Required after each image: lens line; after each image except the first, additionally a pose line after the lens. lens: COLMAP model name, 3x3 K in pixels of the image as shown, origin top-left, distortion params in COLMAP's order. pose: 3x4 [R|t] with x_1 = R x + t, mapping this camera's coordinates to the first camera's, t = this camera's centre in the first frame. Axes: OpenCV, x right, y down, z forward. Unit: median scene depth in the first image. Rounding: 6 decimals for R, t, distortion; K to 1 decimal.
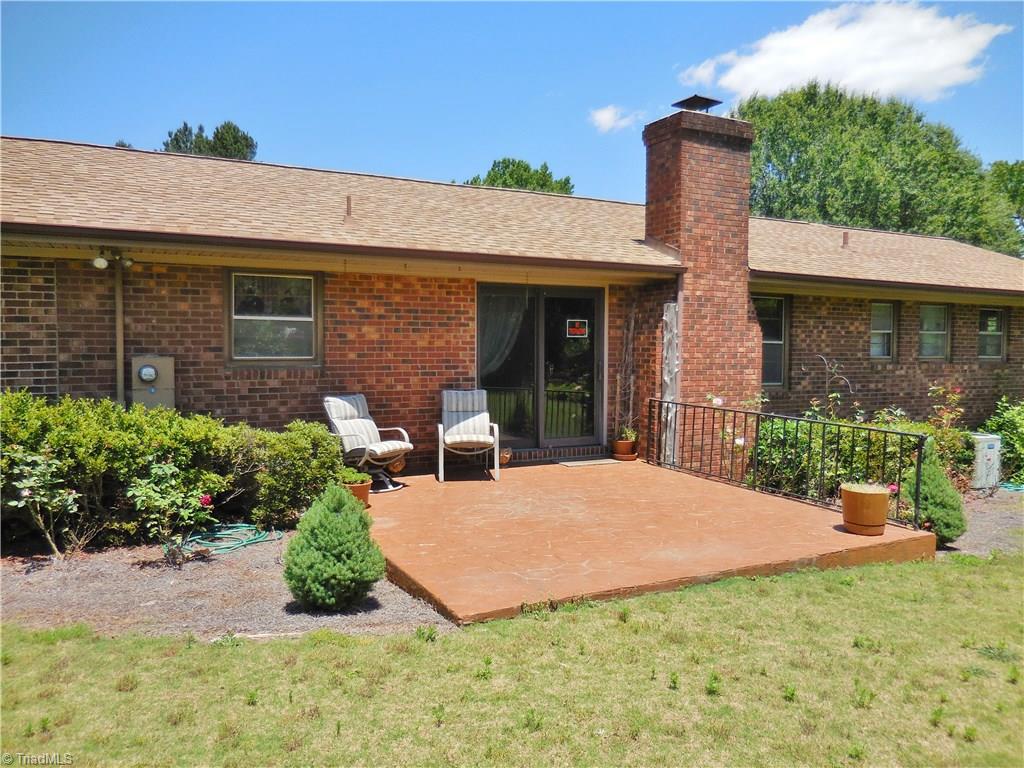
lens RADIAL K [[787.2, 0, 506.3], [0, 787.2, 382.0], [0, 0, 1]] dist [0.011472, 0.011643]
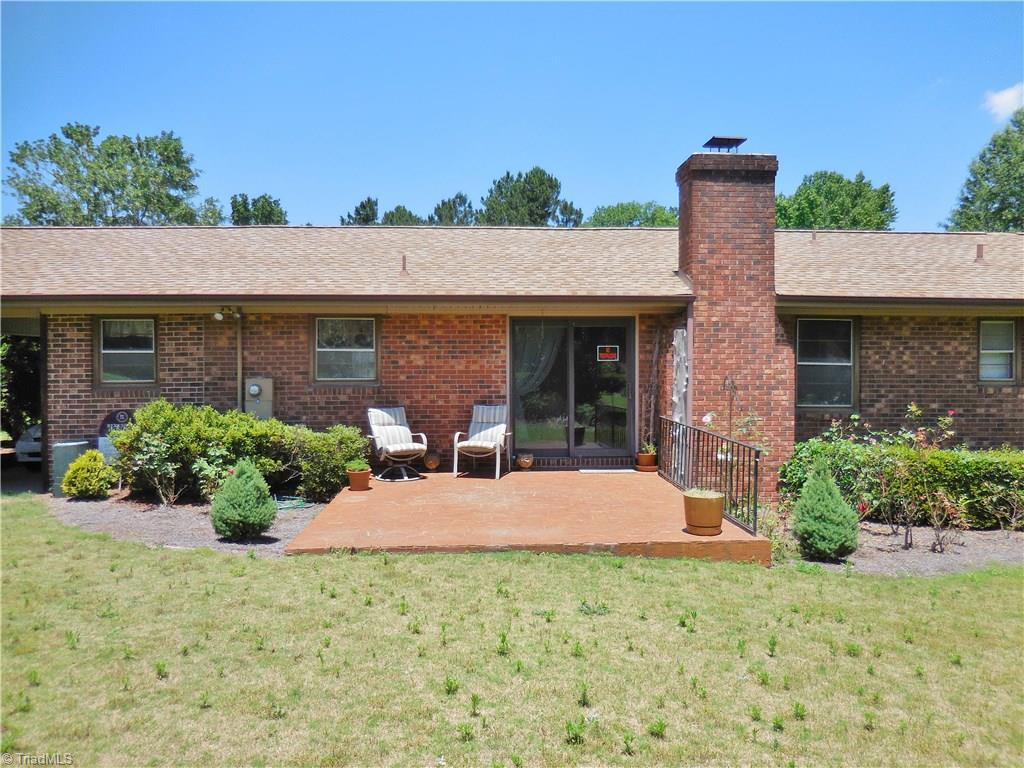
lens RADIAL K [[787.2, 0, 506.3], [0, 787.2, 382.0], [0, 0, 1]] dist [0.011472, 0.011643]
pose [[0.905928, 0.000737, -0.423431, 0.492884], [-0.013707, 0.999525, -0.027586, 0.007210], [0.423209, 0.030795, 0.905508, -0.101391]]
